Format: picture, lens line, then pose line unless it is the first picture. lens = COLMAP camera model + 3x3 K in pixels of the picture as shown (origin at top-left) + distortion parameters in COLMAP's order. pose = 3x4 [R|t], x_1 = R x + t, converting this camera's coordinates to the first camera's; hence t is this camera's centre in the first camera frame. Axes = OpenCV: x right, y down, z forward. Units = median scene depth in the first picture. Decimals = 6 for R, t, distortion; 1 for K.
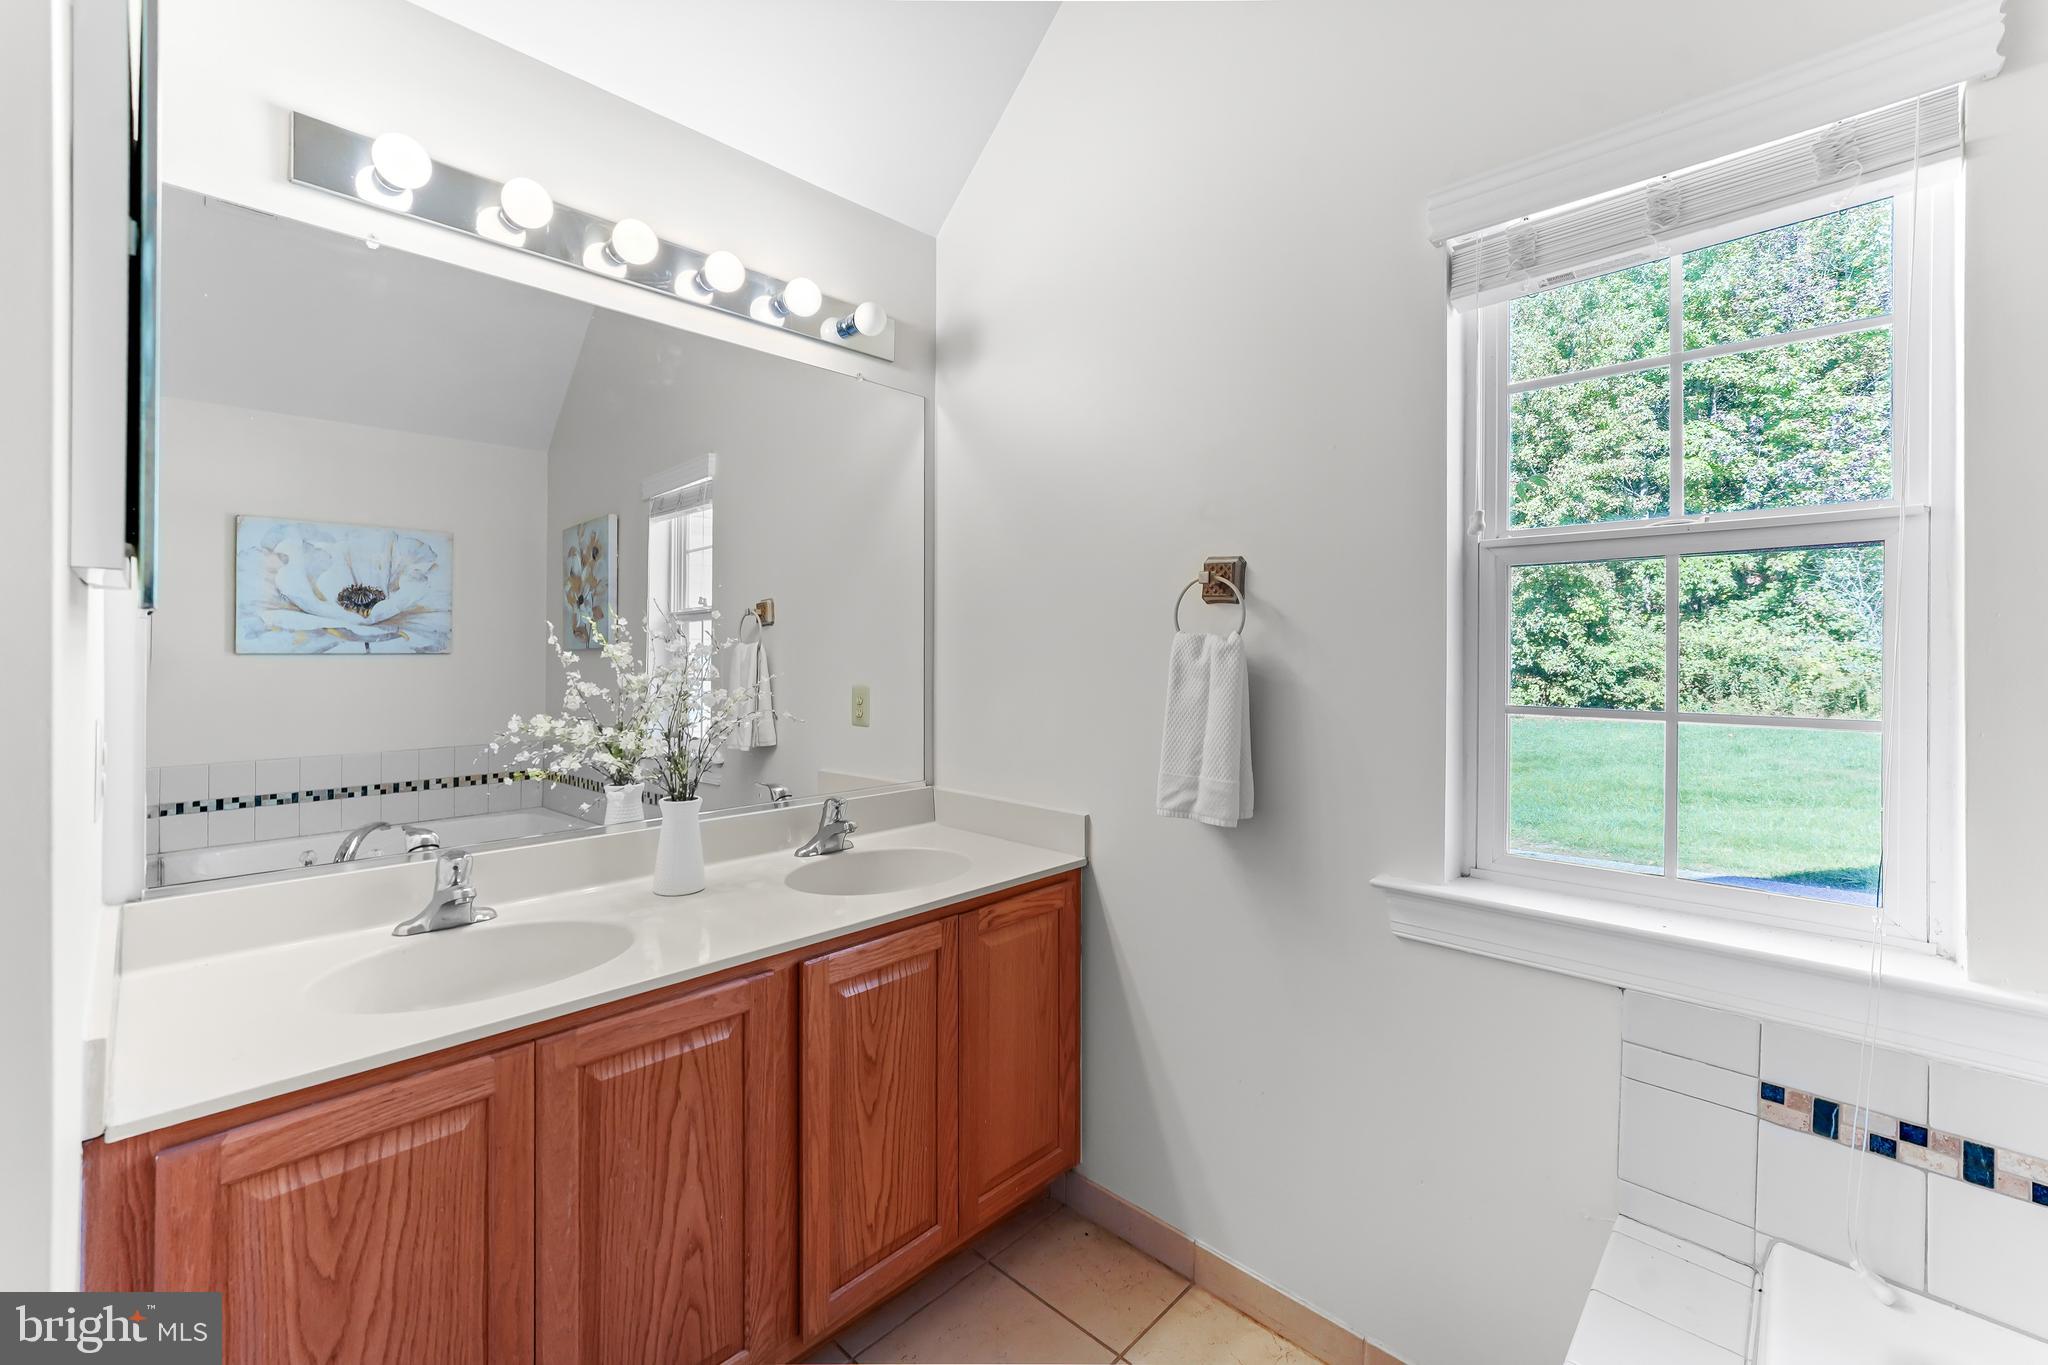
lens RADIAL K [[830.4, 0, 1010.4], [0, 830.4, 654.8], [0, 0, 1]] dist [-0.007368, 0.000006]
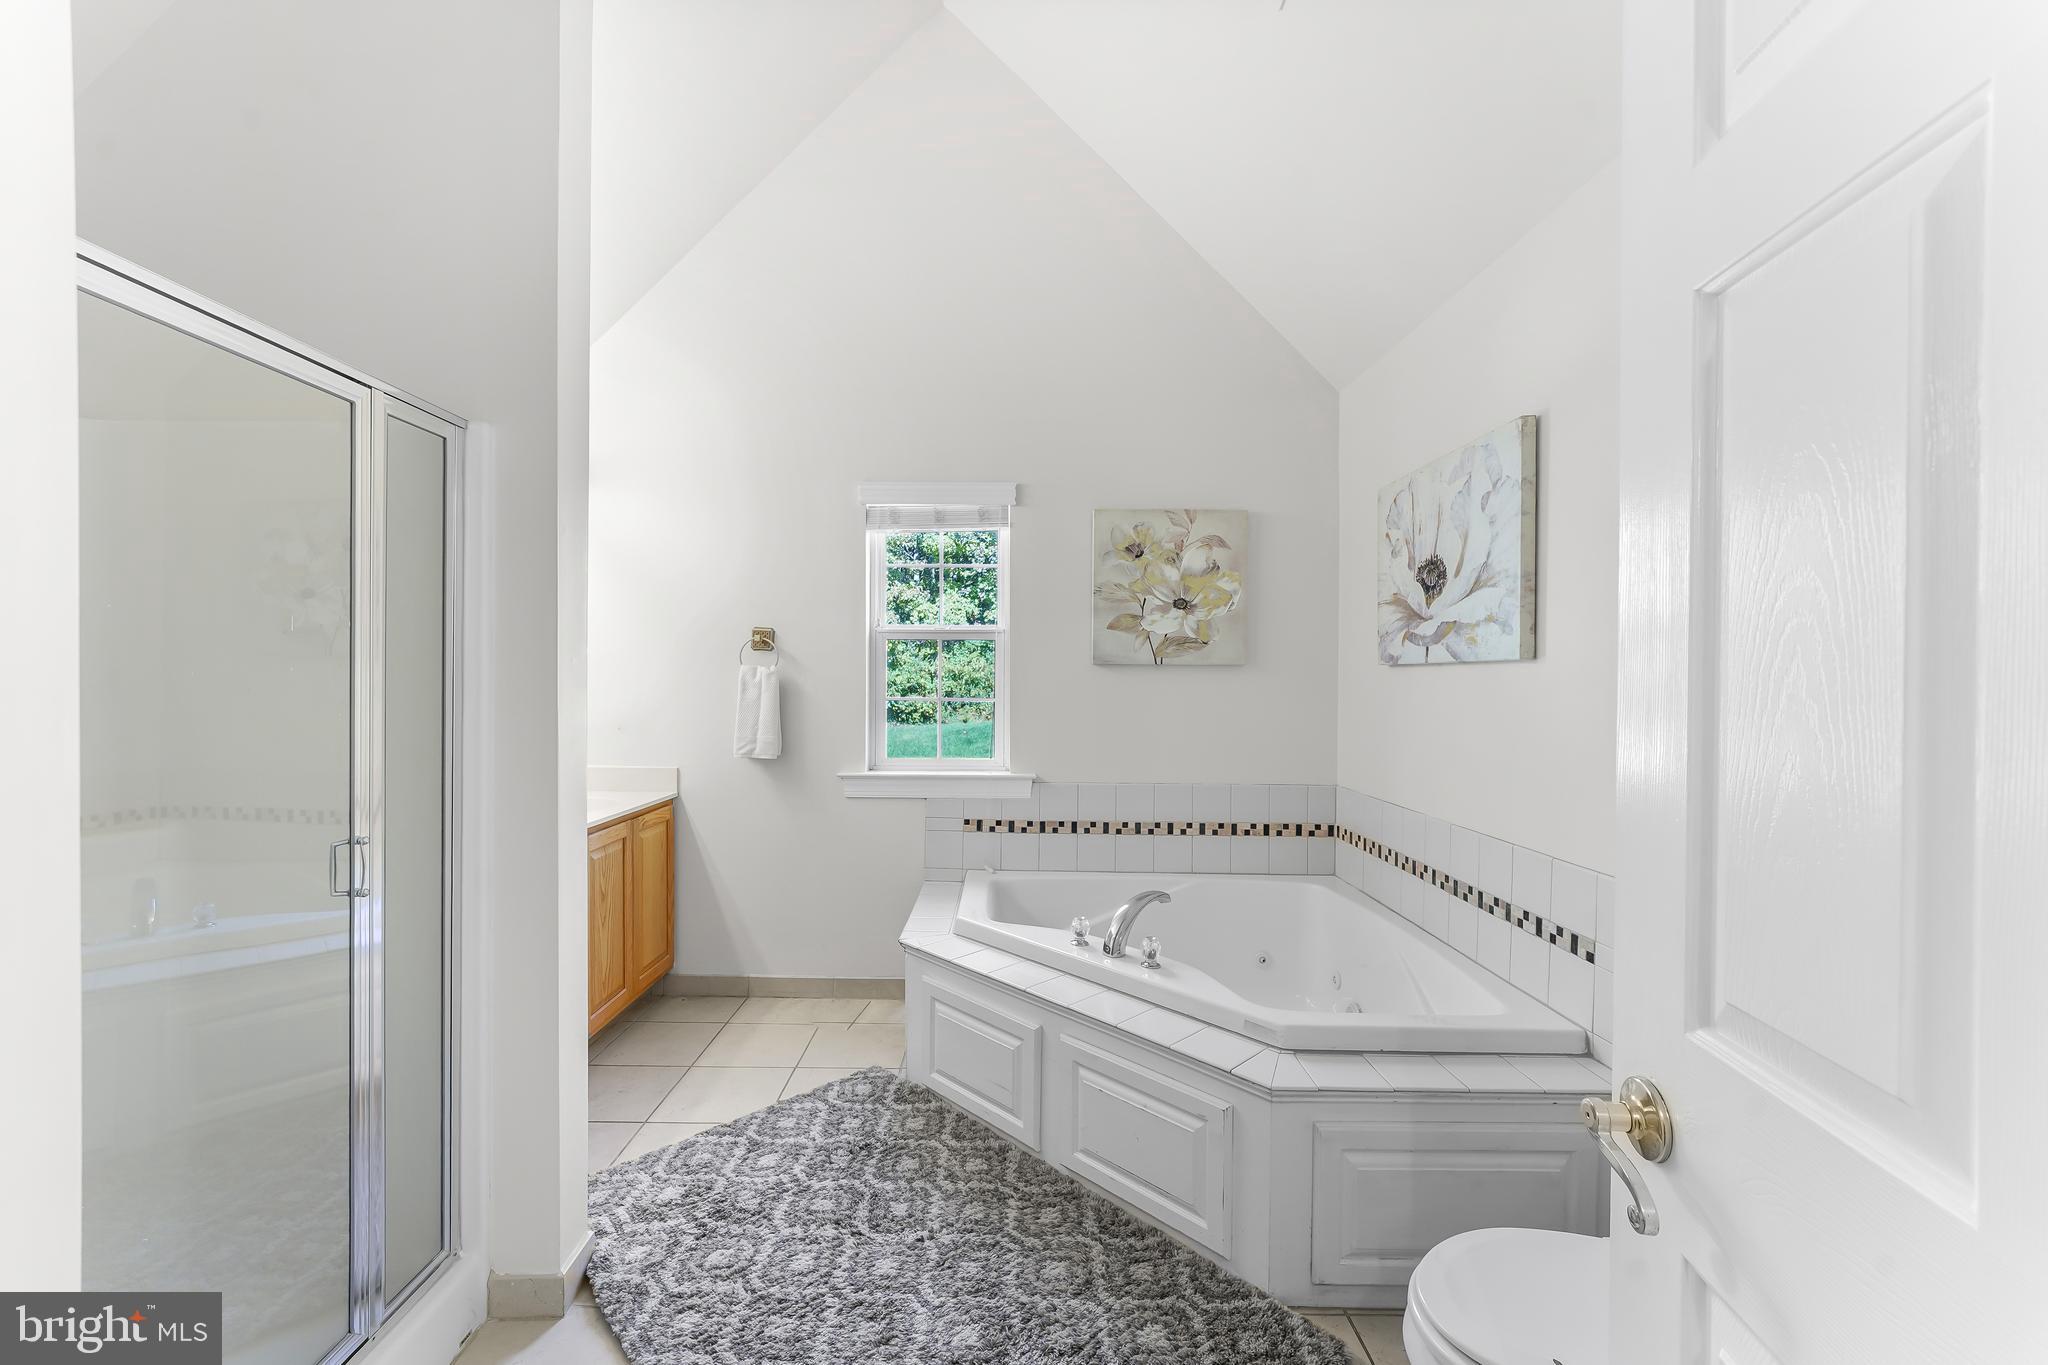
lens RADIAL K [[830.4, 0, 1018.4], [0, 830.4, 681.1], [0, 0, 1]] dist [-0.007368, 0.000006]
pose [[0.711516, -0.002623, 0.702665, -0.698736], [-0.000764, 0.999990, 0.004507, 0.001611], [-0.702669, -0.003743, 0.711507, -0.842294]]
